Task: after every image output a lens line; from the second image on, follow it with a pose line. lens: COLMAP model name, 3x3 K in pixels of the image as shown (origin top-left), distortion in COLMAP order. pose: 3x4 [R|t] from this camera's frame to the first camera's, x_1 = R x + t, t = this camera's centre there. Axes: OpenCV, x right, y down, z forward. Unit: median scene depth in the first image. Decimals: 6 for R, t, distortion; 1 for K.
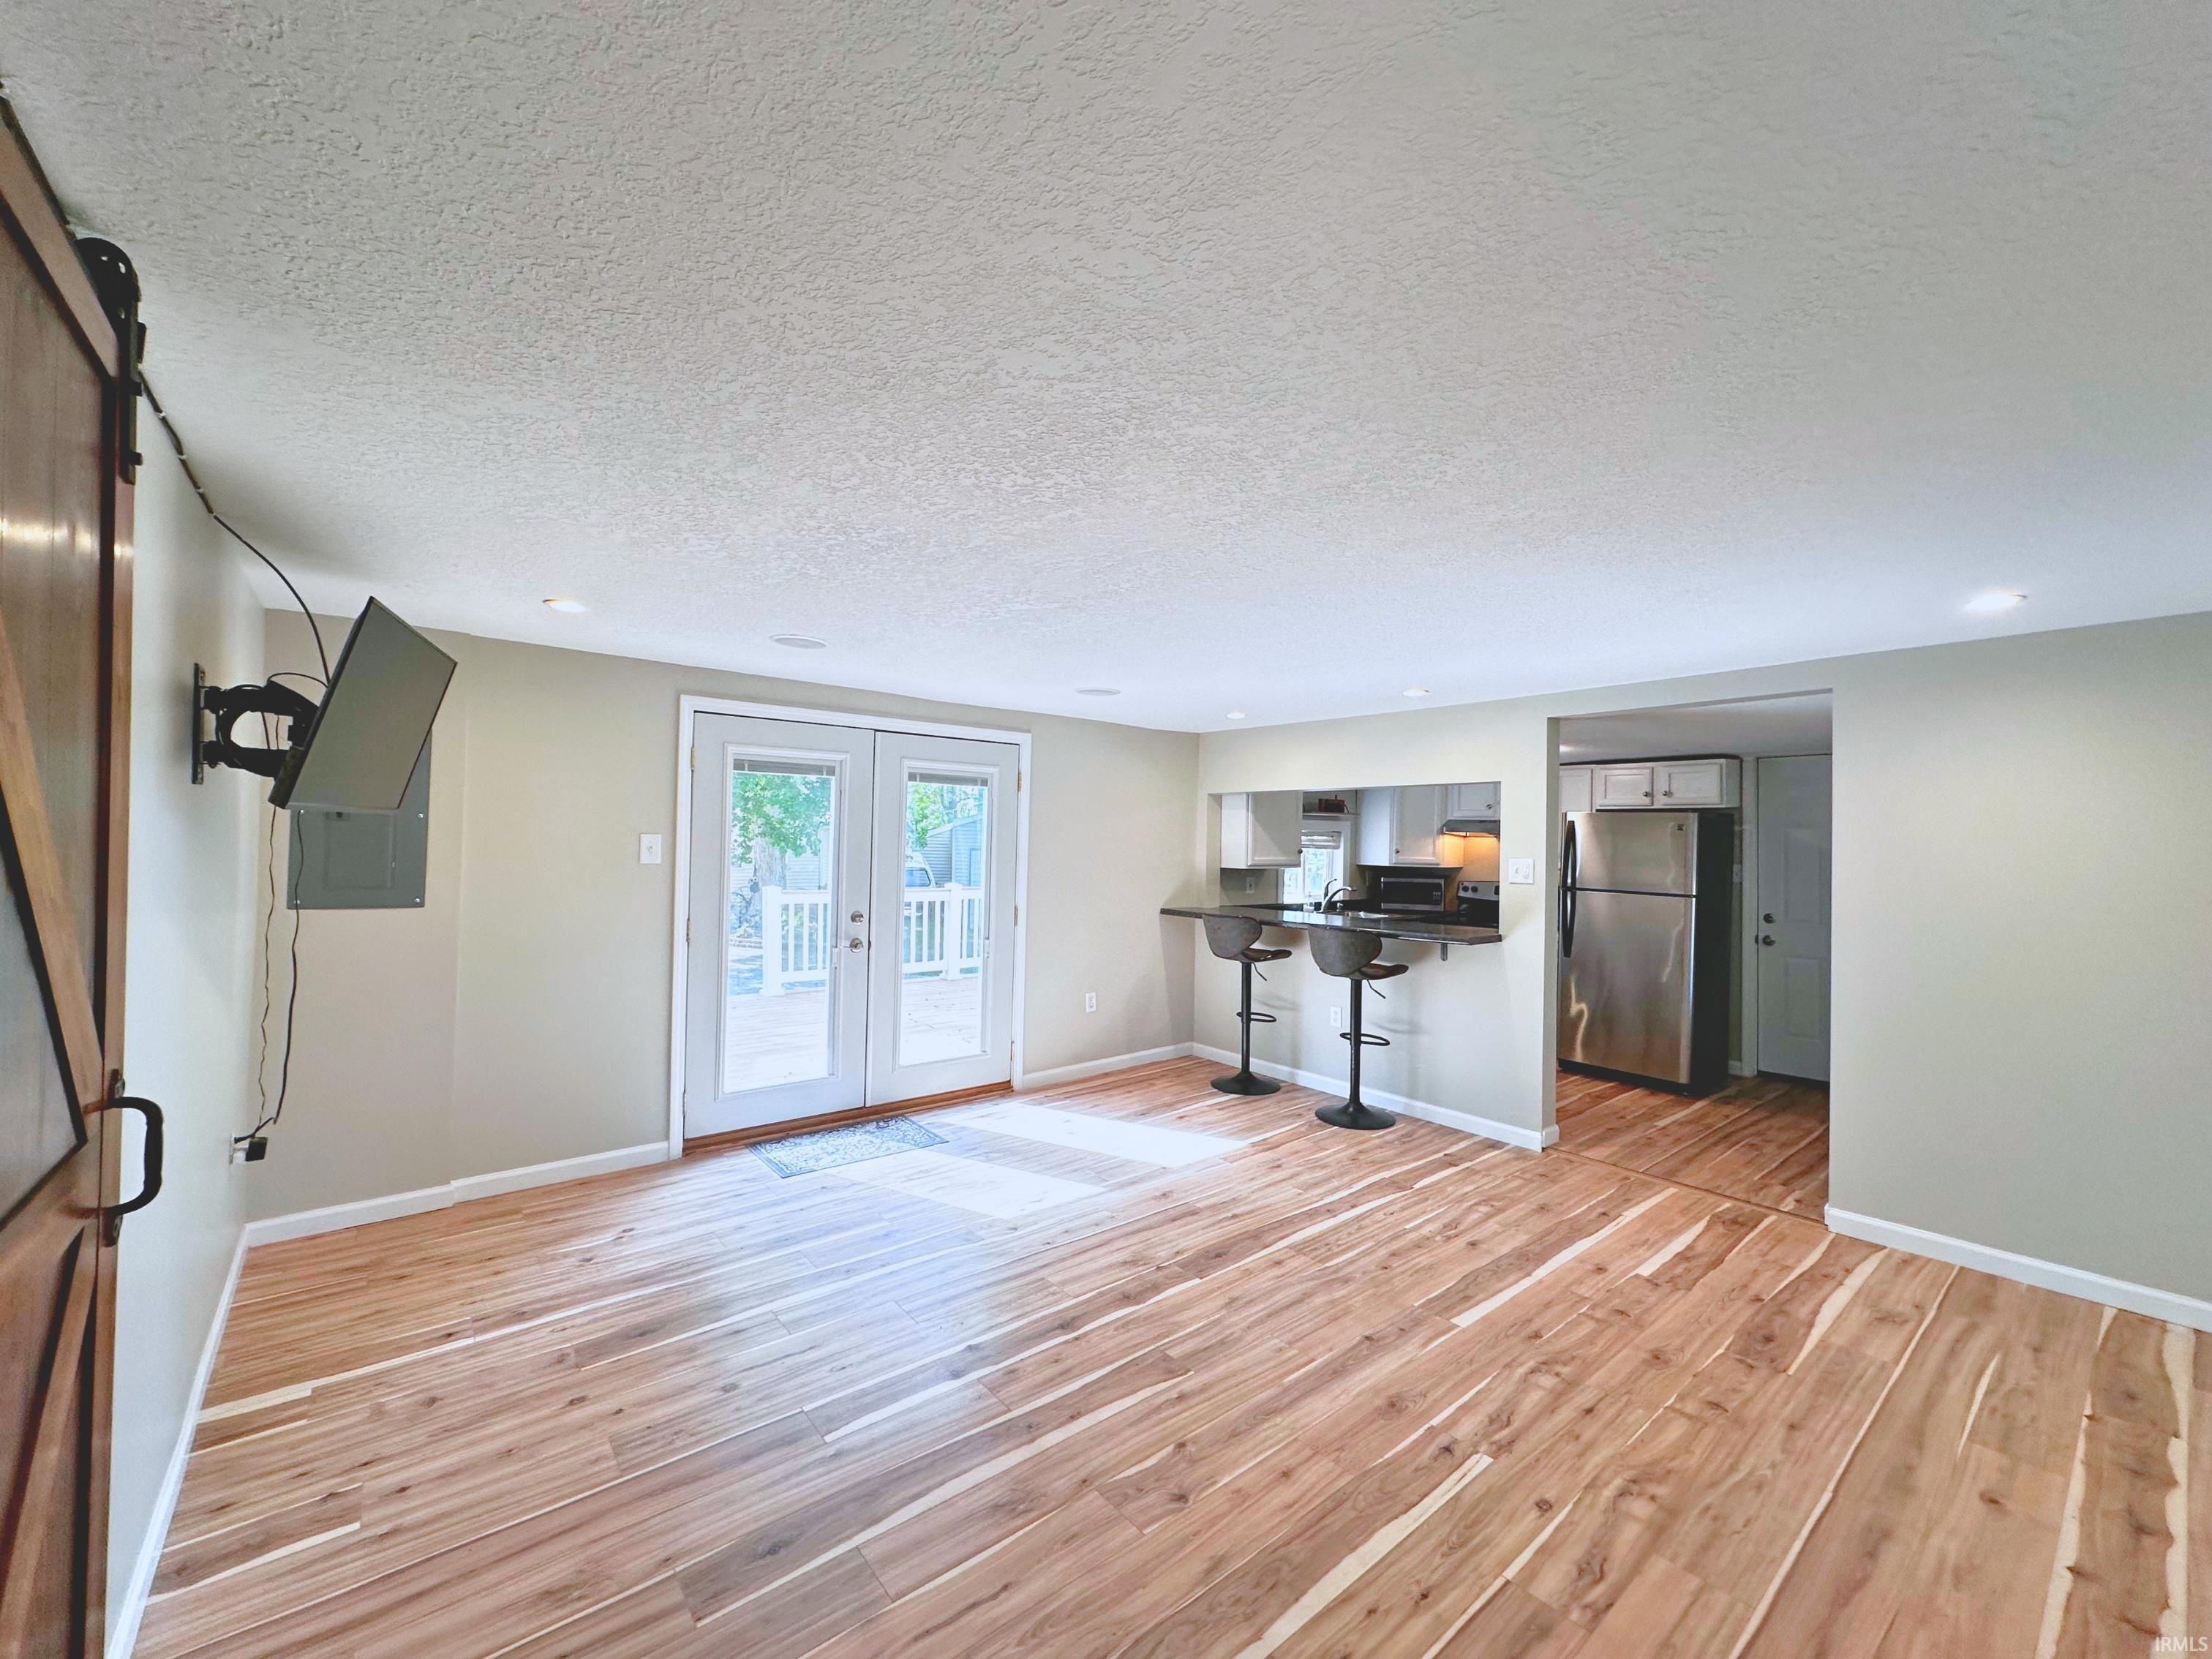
lens RADIAL K [[881.5, 0, 1105.4], [0, 881.5, 830.1], [0, 0, 1]] dist [-0.001106, 0.000010]
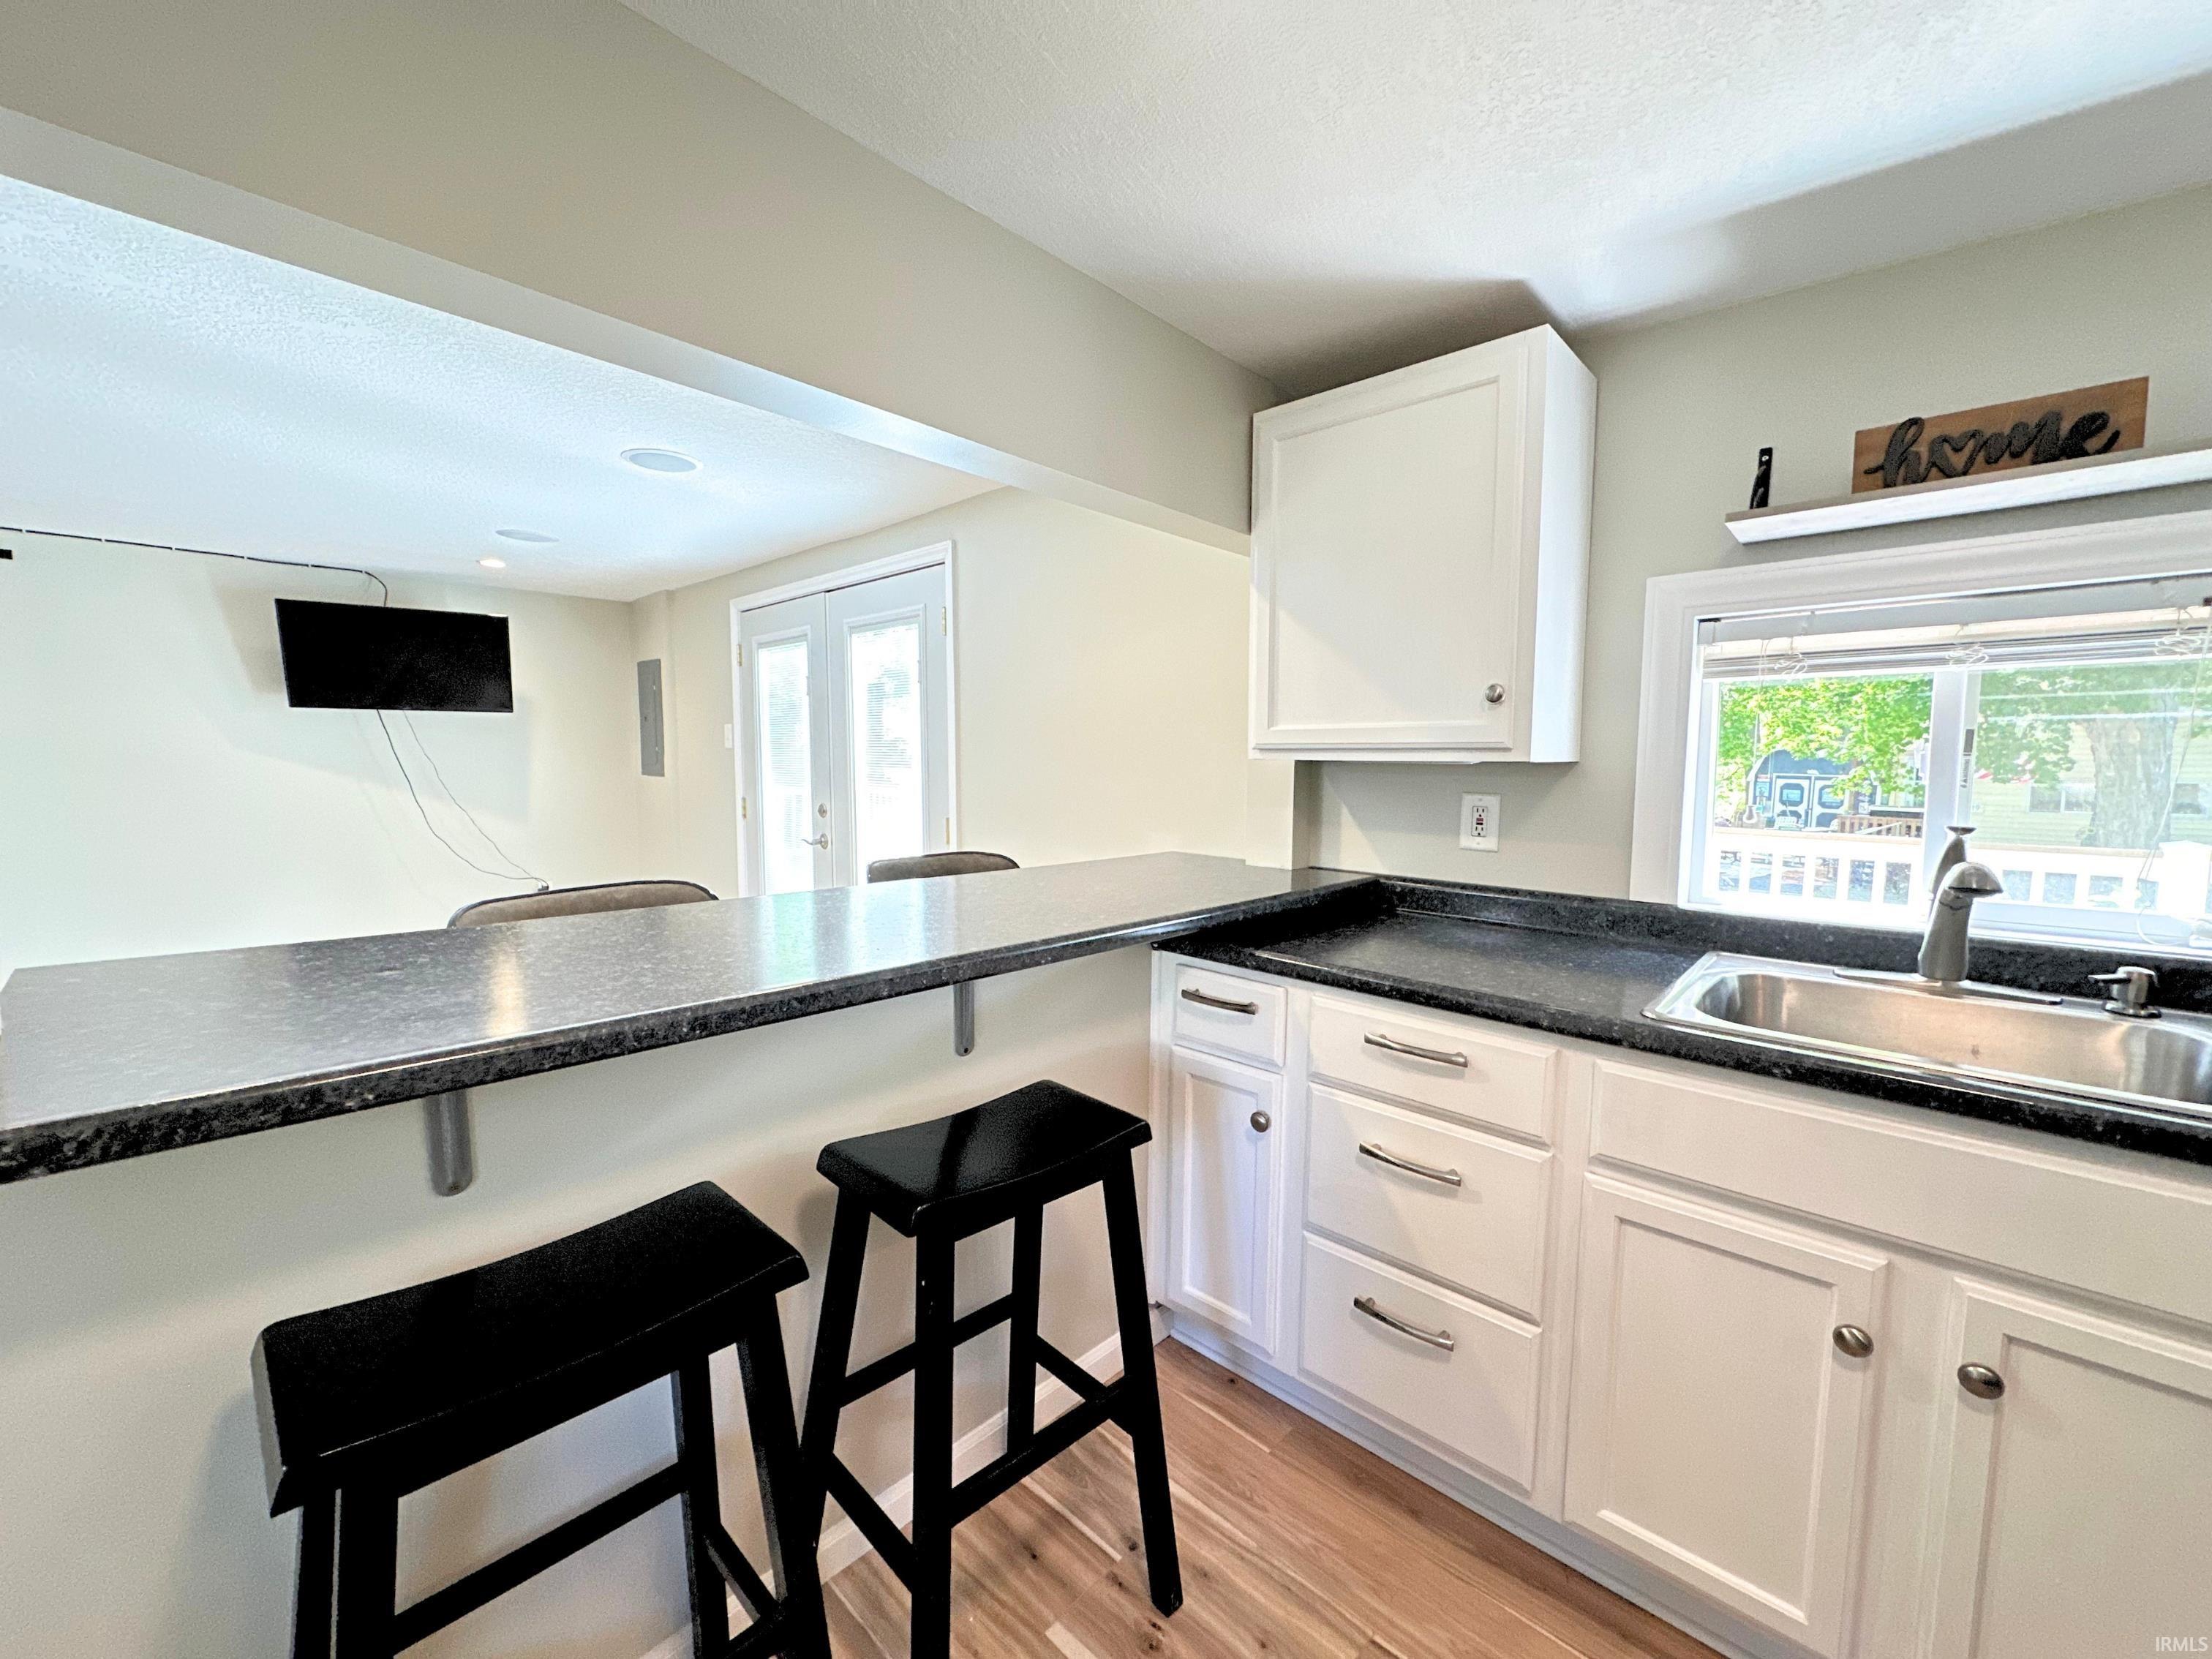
lens RADIAL K [[888.0, 0, 1102.3], [0, 888.0, 828.2], [0, 0, 1]] dist [-0.001996, -0.000169]
pose [[0.119930, 0.059634, -0.990990, 0.804522], [0.004532, 0.998151, 0.060614, 0.080834], [0.992772, -0.011761, 0.119438, 1.476983]]
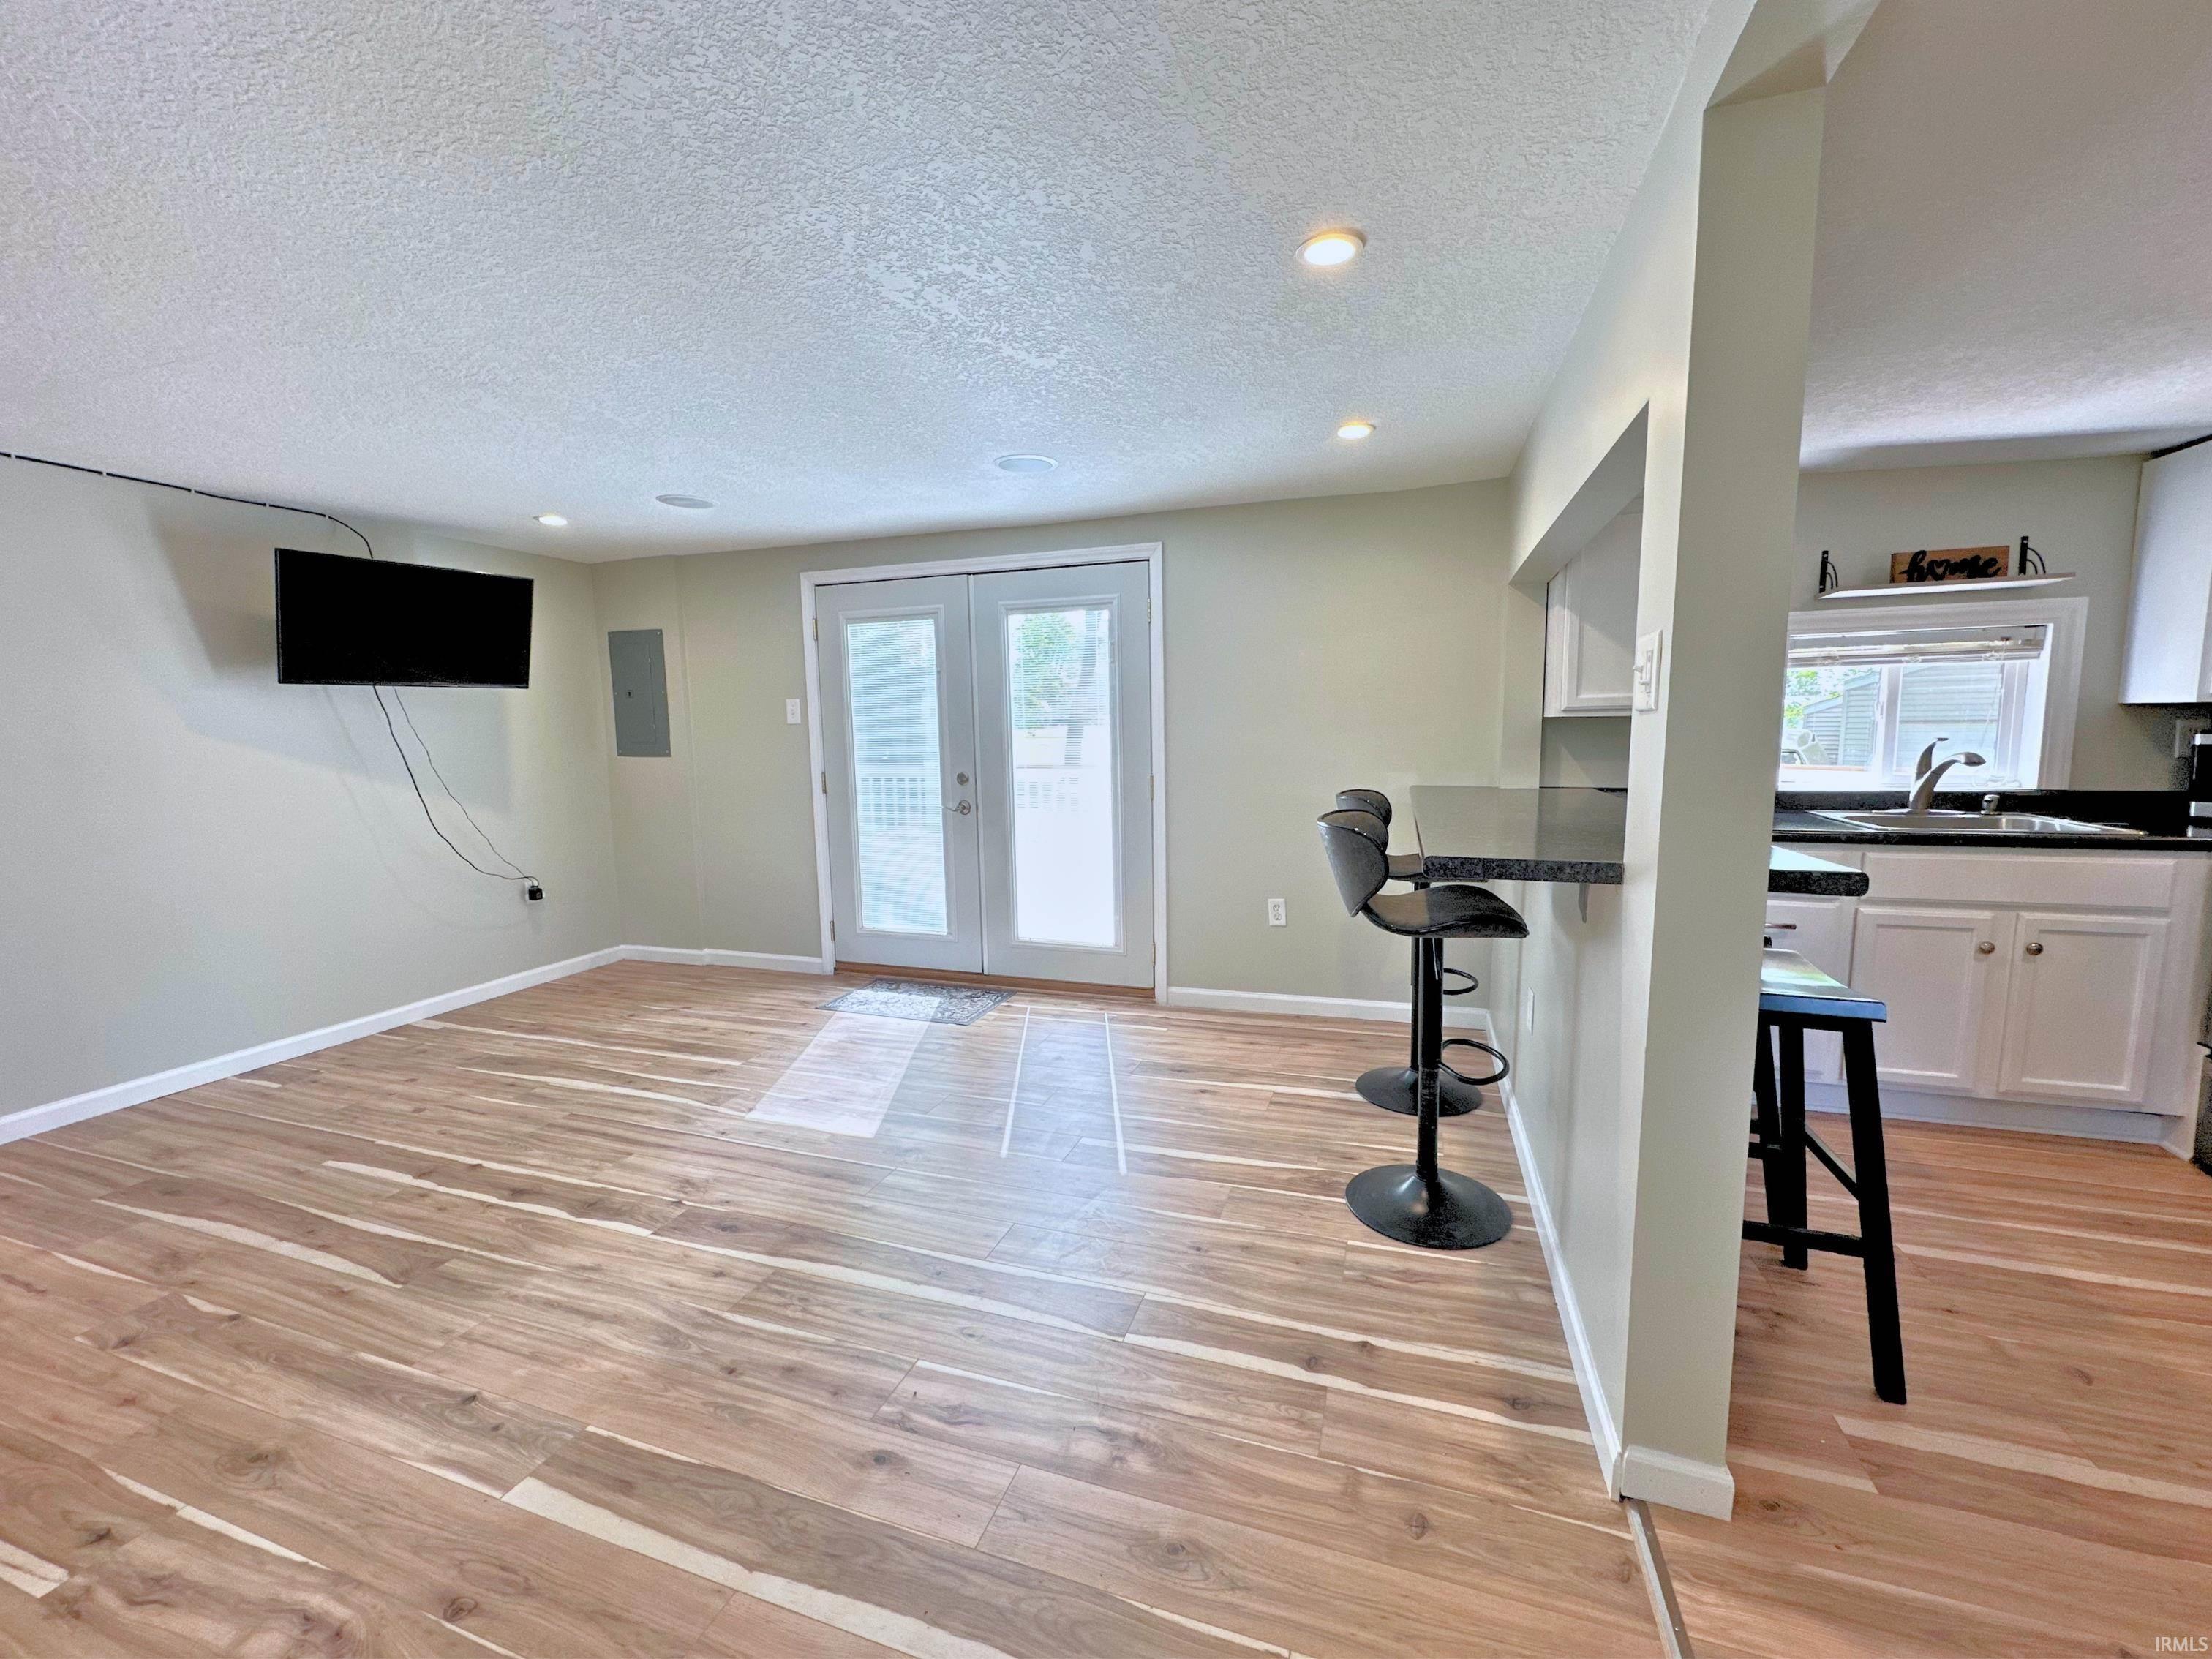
lens RADIAL K [[881.5, 0, 1105.4], [0, 881.5, 830.1], [0, 0, 1]] dist [-0.001106, 0.000010]
pose [[0.525883, 0.070956, -0.847592, 0.773632], [0.035869, 0.993778, 0.105448, 0.075269], [0.849800, -0.085856, 0.520066, 0.792275]]
